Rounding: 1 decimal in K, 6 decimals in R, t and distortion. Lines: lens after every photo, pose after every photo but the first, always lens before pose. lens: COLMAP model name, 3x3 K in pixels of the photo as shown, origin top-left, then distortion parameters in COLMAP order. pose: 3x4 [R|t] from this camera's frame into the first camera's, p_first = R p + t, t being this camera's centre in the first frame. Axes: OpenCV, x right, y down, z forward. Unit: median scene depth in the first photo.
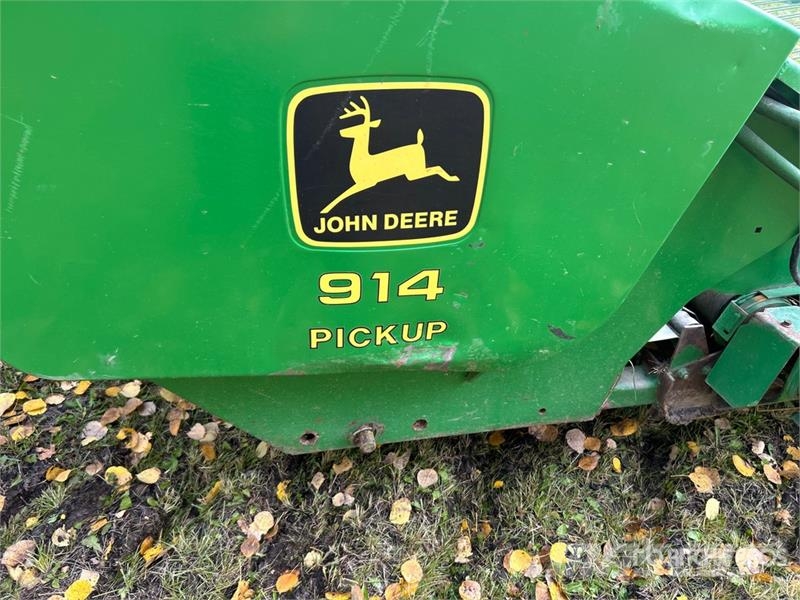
lens RADIAL K [[604.7, 0, 400.0], [0, 604.7, 300.0], [0, 0, 1]] dist [-0.007961, -0.002956]
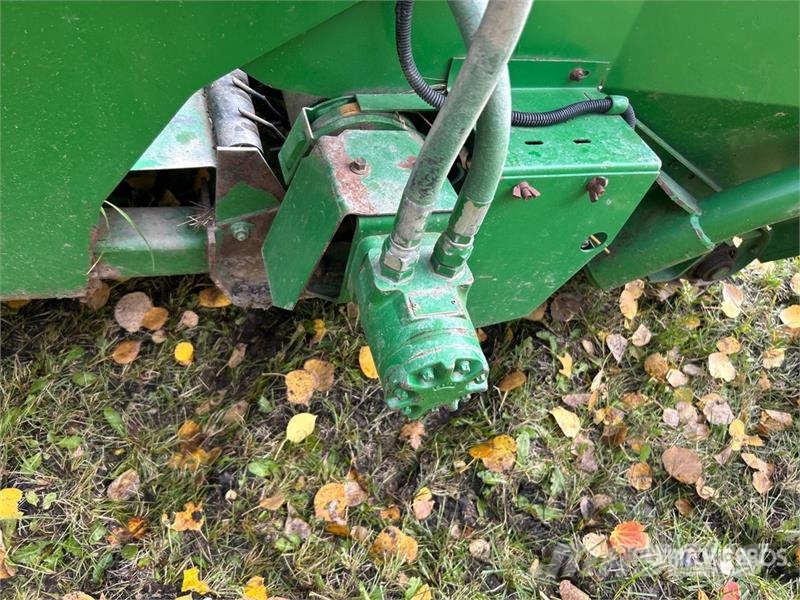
lens RADIAL K [[626.2, 0, 400.0], [0, 626.2, 300.0], [0, 0, 1]] dist [0.015729, -0.004248]
pose [[0.974362, 0.051984, 0.218900, 0.469951], [-0.119973, 0.943119, 0.310052, -0.018325], [-0.190331, -0.328365, 0.925176, 0.381427]]
